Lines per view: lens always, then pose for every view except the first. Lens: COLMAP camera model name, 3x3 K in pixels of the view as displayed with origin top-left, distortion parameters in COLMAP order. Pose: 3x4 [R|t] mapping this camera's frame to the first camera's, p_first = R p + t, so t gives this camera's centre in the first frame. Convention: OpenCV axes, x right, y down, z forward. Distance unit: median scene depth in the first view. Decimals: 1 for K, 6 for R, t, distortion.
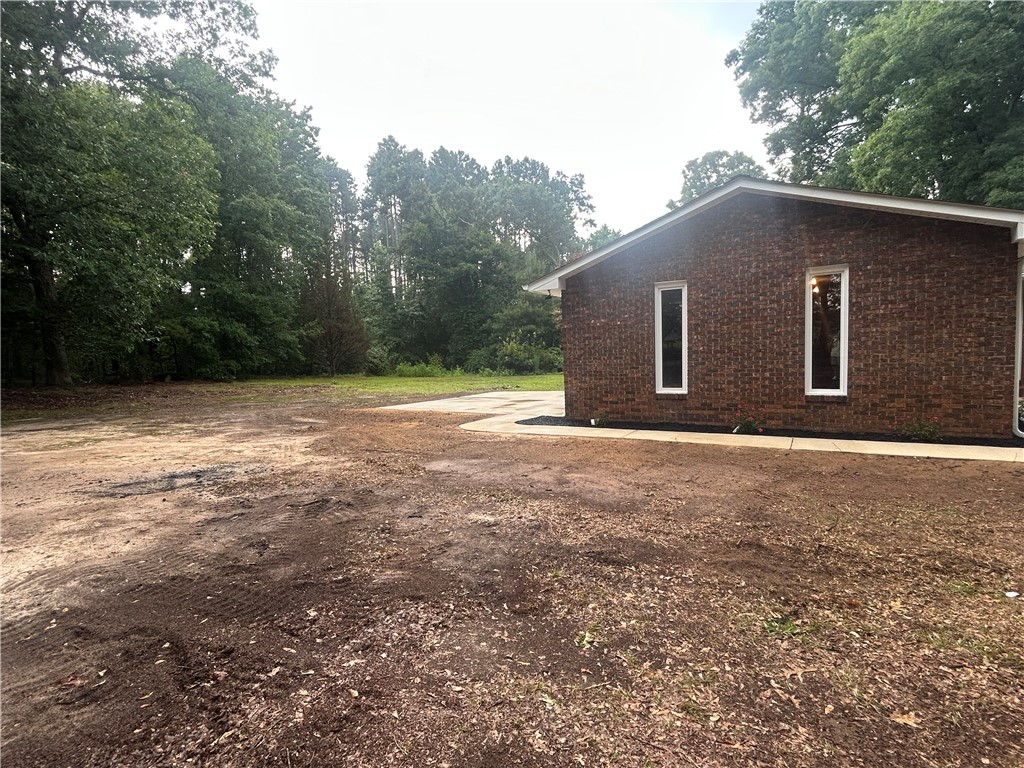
lens RADIAL K [[507.9, 0, 513.6], [0, 507.9, 384.9], [0, 0, 1]] dist [-0.008773, 0.006885]
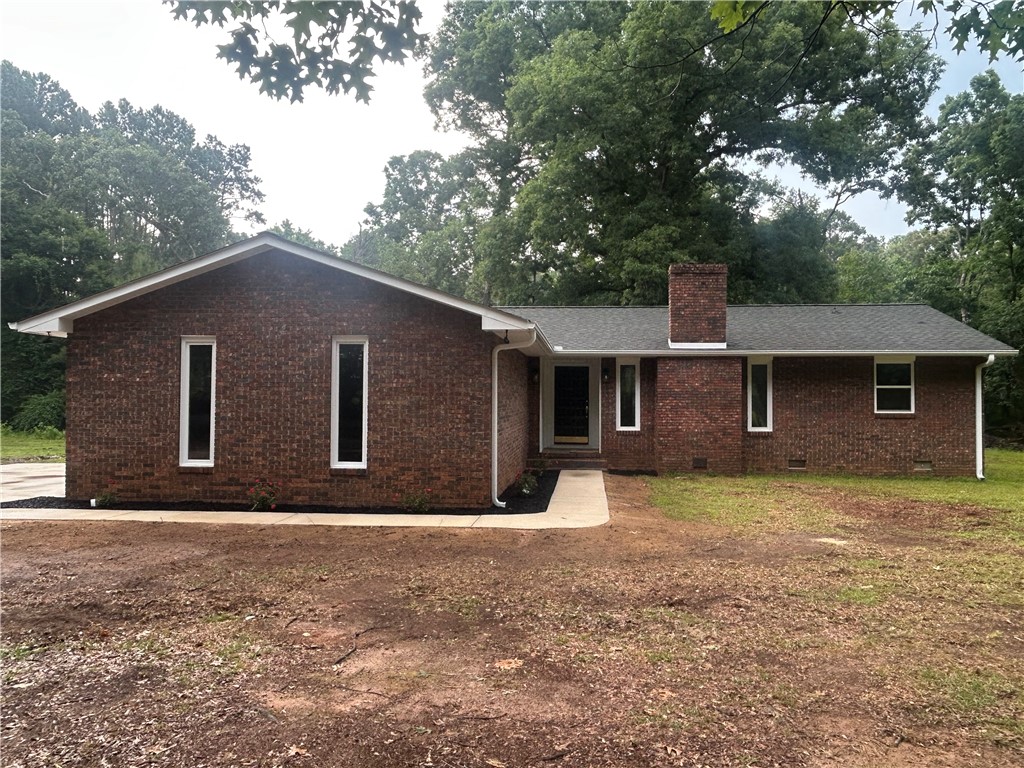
lens RADIAL K [[753.2, 0, 515.6], [0, 753.2, 384.0], [0, 0, 1]] dist [0.006019, -0.018755]
pose [[0.897768, 0.048695, 0.437769, 0.231215], [-0.008111, 0.995529, -0.094103, -0.005961], [-0.440394, 0.080932, 0.894149, -0.367676]]
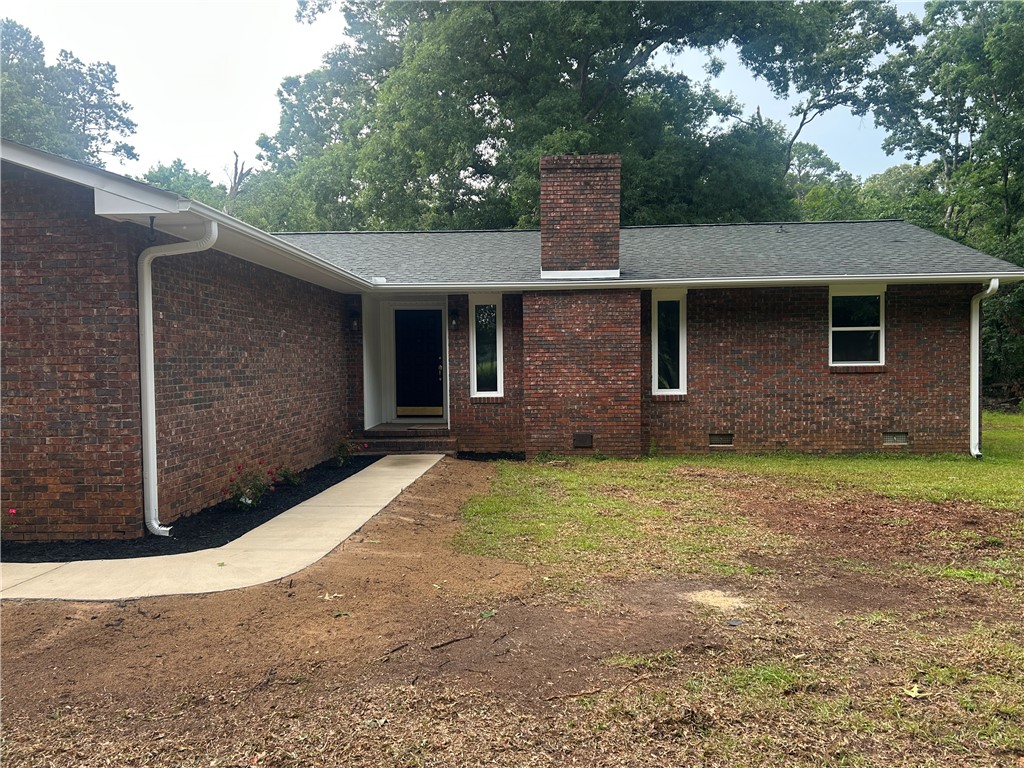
lens RADIAL K [[808.1, 0, 508.4], [0, 808.1, 390.8], [0, 0, 1]] dist [0.055335, -0.056616]
pose [[0.877016, 0.010500, 0.480347, 0.669709], [0.011752, 0.998993, -0.043294, -0.018734], [-0.480318, 0.043615, 0.876009, -0.065256]]
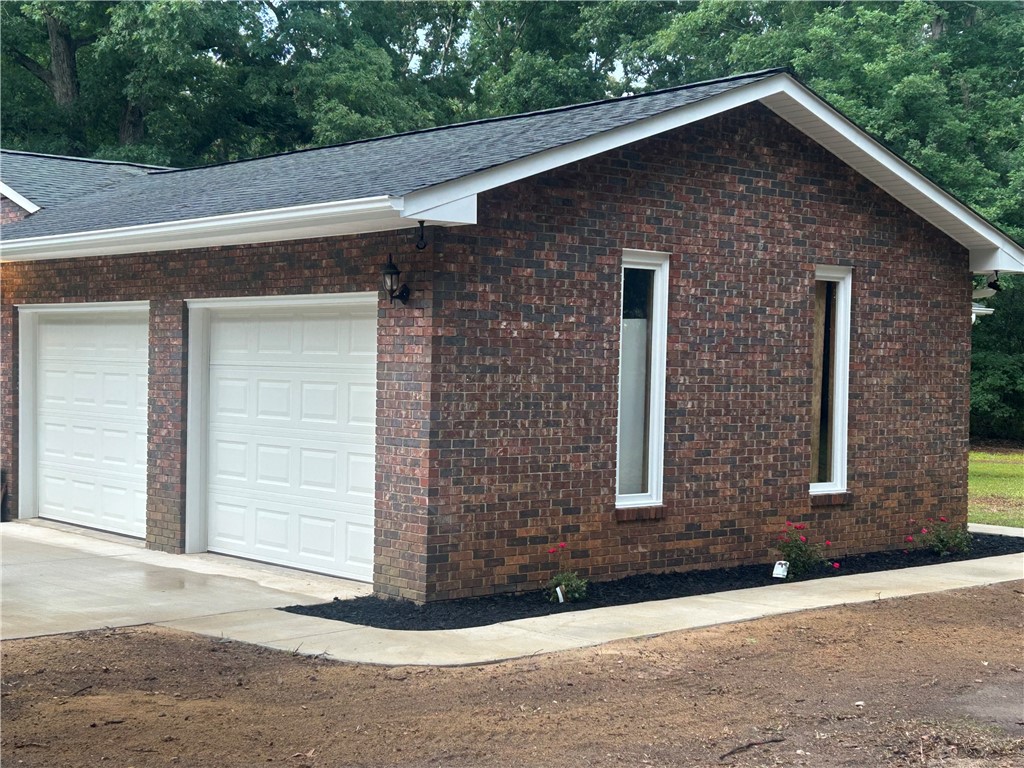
lens RADIAL K [[1544.7, 0, 508.9], [0, 1544.7, 392.3], [0, 0, 1]] dist [0.180743, 0.000000]
pose [[0.293640, 0.021637, 0.955671, -0.983141], [0.037618, 0.998708, -0.034170, -0.039713], [-0.955176, 0.045984, 0.292447, 0.712941]]
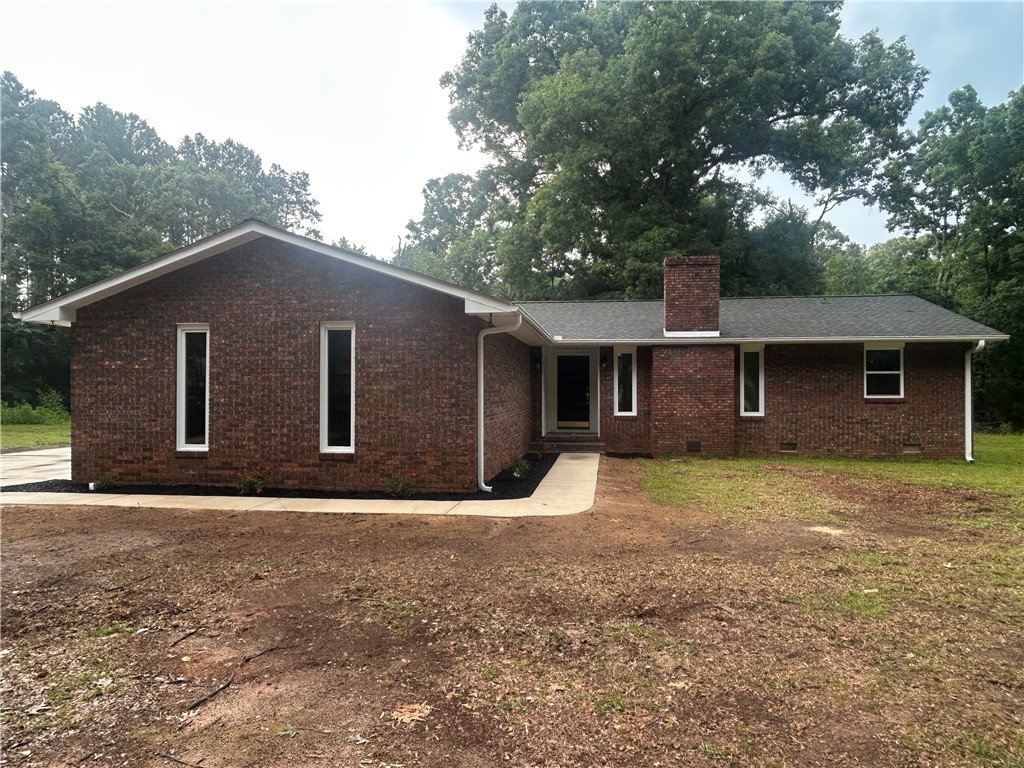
lens RADIAL K [[639.4, 0, 515.6], [0, 639.4, 386.8], [0, 0, 1]] dist [-0.003503, -0.003083]
pose [[0.916641, 0.037931, 0.397908, 0.377357], [-0.006638, 0.996794, -0.079729, -0.008897], [-0.399657, 0.070441, 0.913954, -0.226074]]
